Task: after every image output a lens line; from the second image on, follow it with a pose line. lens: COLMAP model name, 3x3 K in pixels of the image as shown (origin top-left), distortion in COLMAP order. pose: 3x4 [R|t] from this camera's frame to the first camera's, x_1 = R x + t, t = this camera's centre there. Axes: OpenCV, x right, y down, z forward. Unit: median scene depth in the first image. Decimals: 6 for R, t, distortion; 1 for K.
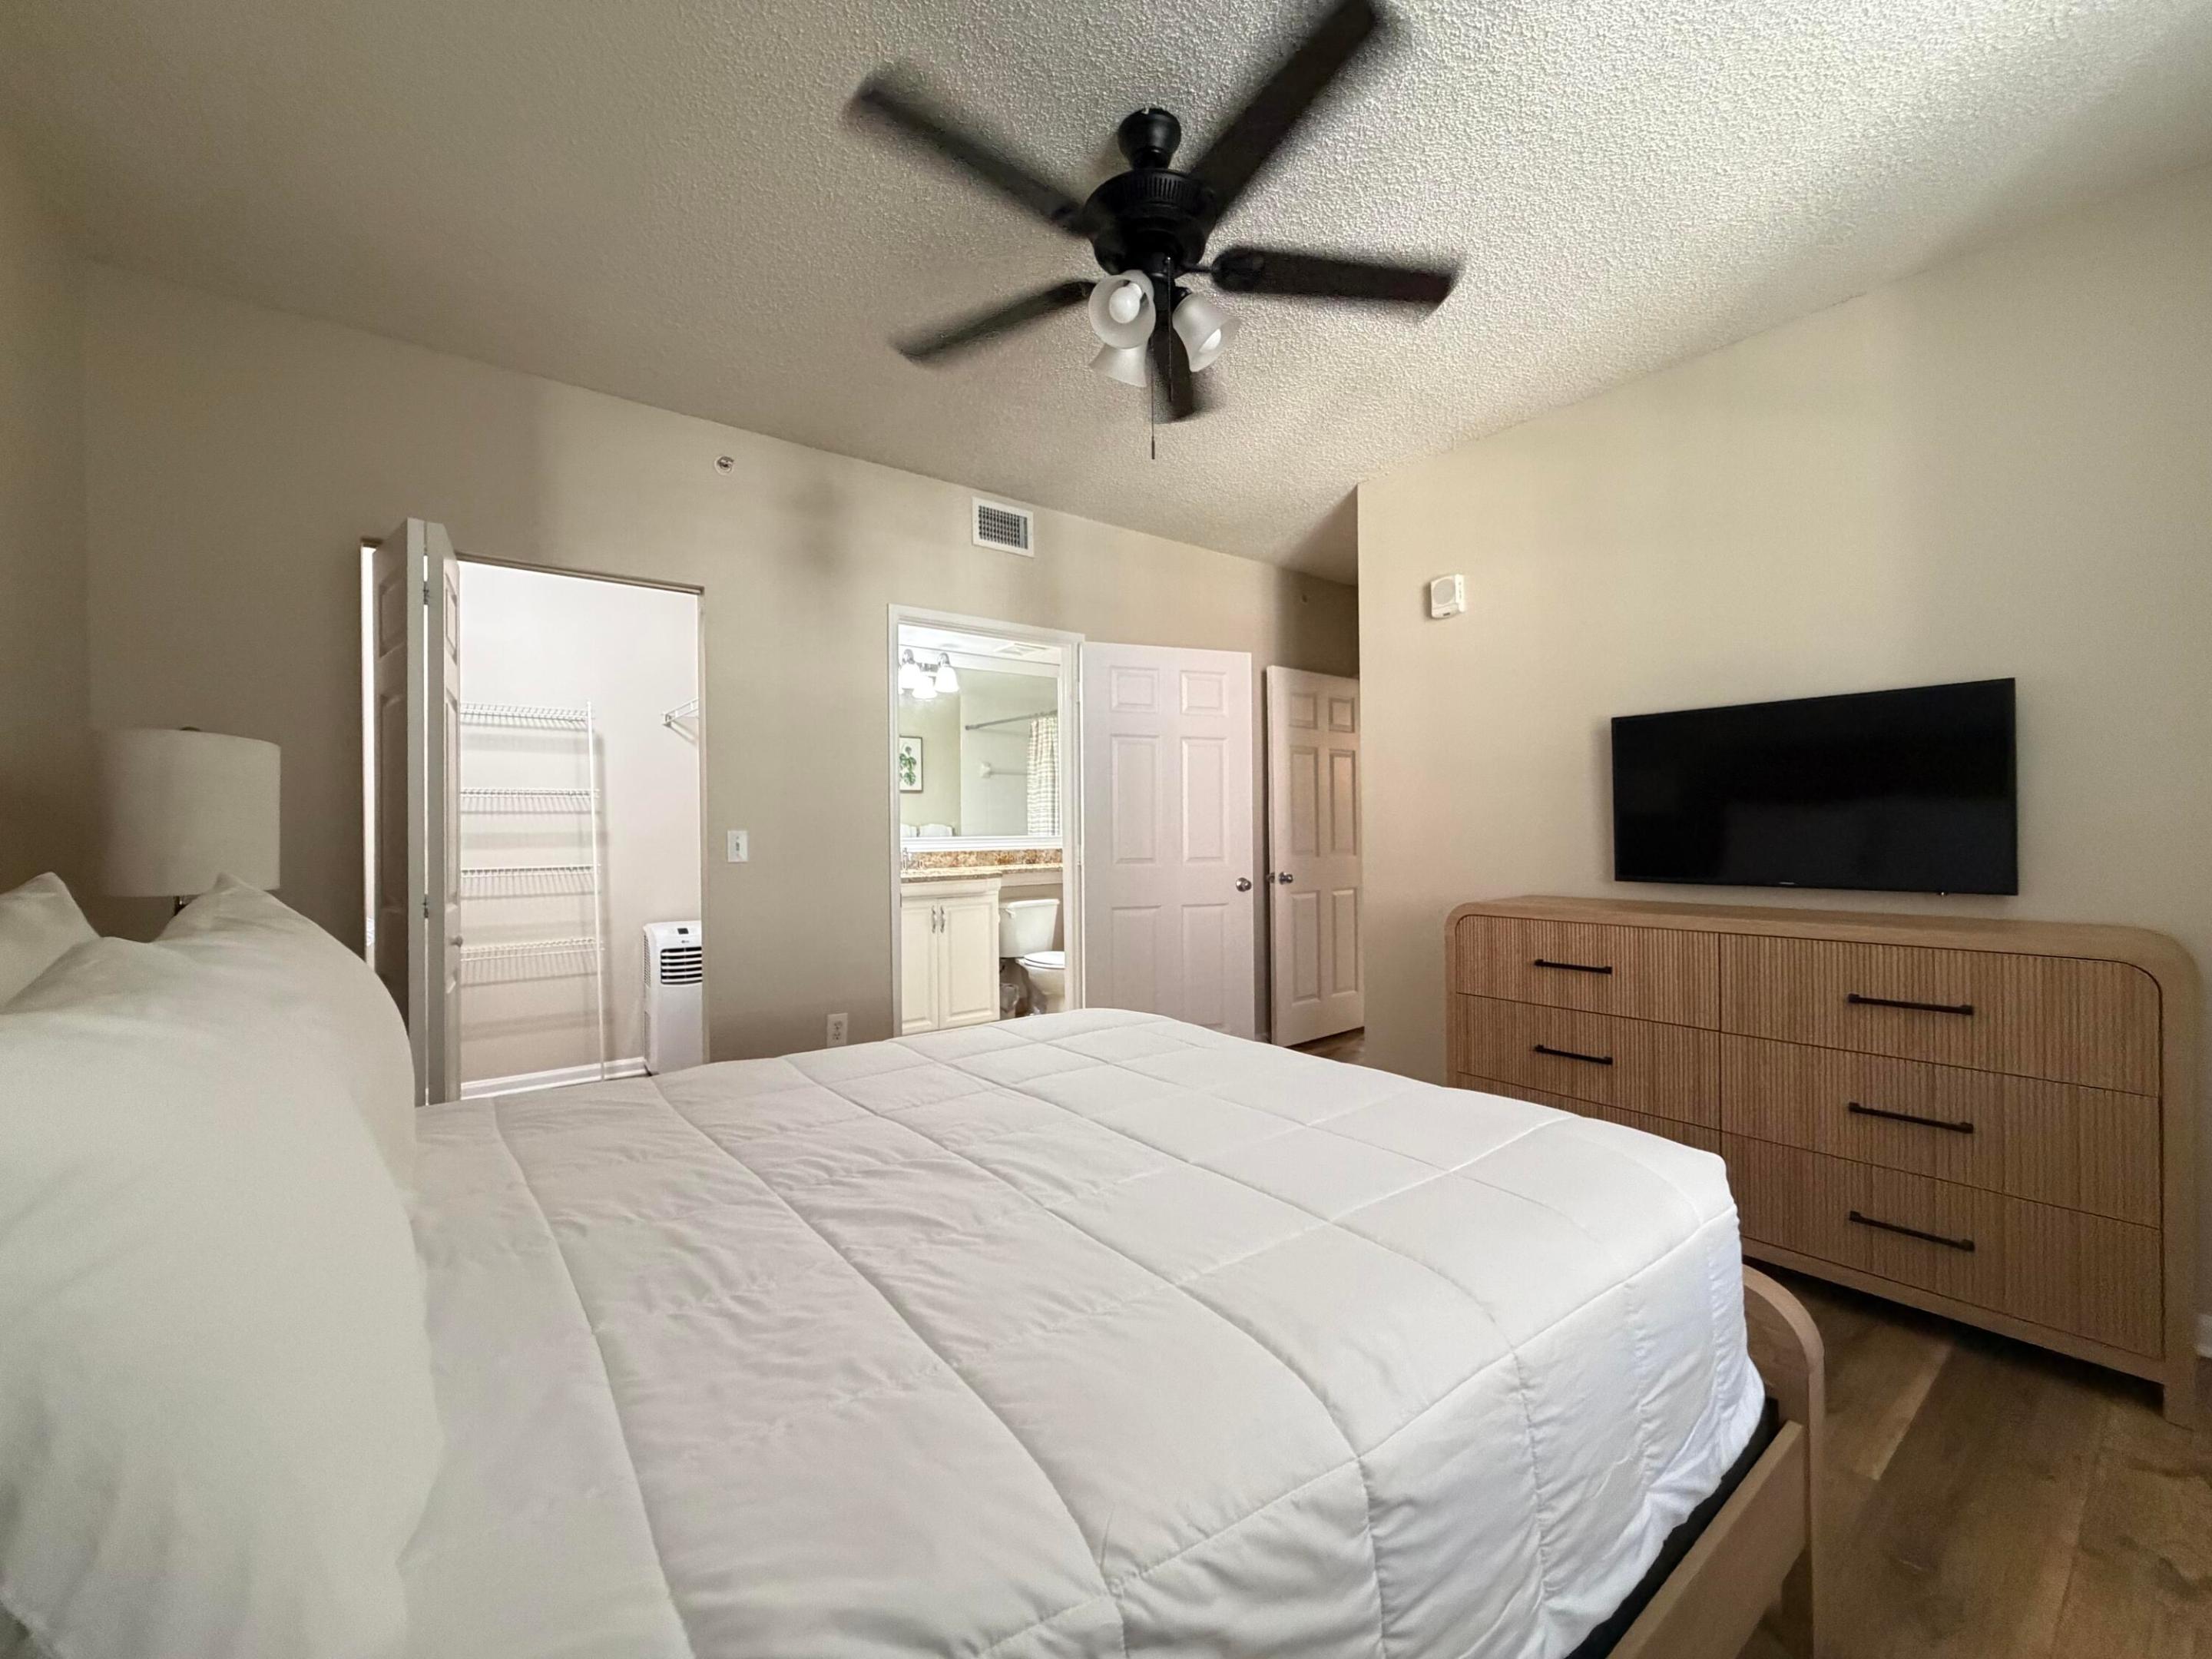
lens RADIAL K [[878.6, 0, 1098.4], [0, 878.6, 829.5], [0, 0, 1]] dist [-0.001573, -0.000510]
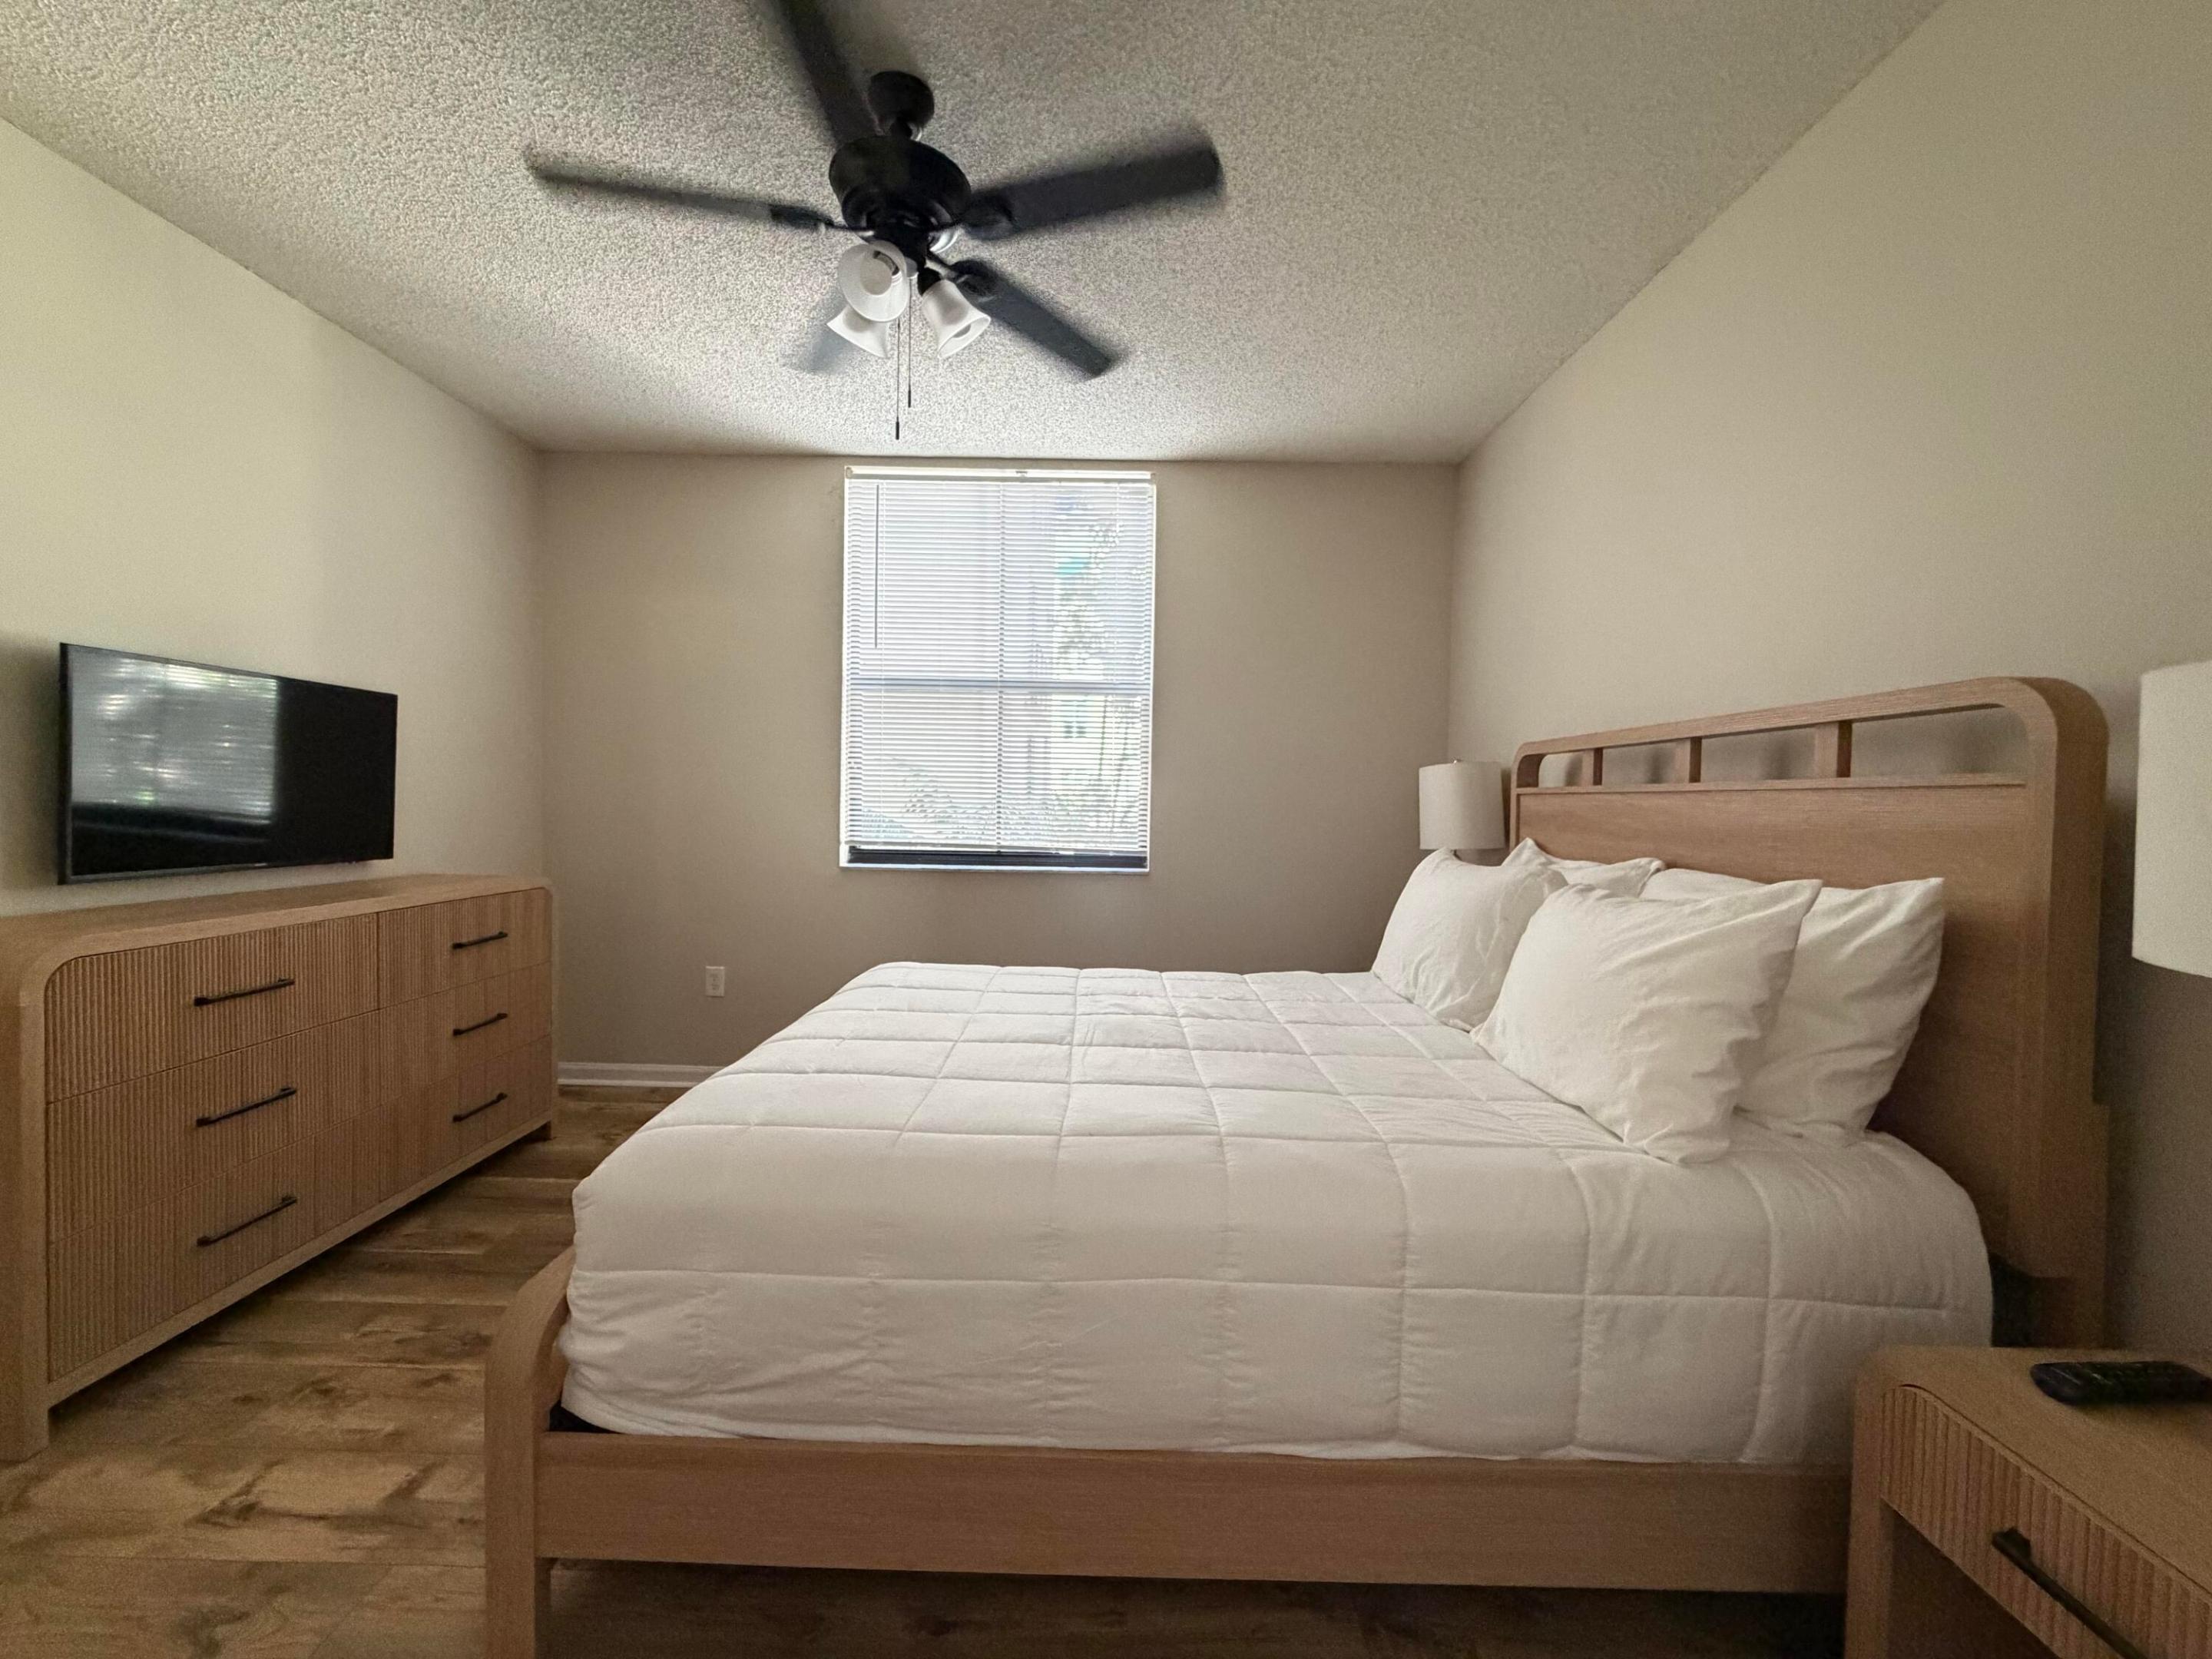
lens RADIAL K [[878.6, 0, 1102.0], [0, 878.6, 826.3], [0, 0, 1]] dist [-0.001573, -0.000510]
pose [[-0.780503, -0.027090, 0.624564, -0.623857], [-0.016598, 0.999606, 0.022615, -0.020885], [-0.624931, 0.007284, -0.780646, 1.373342]]
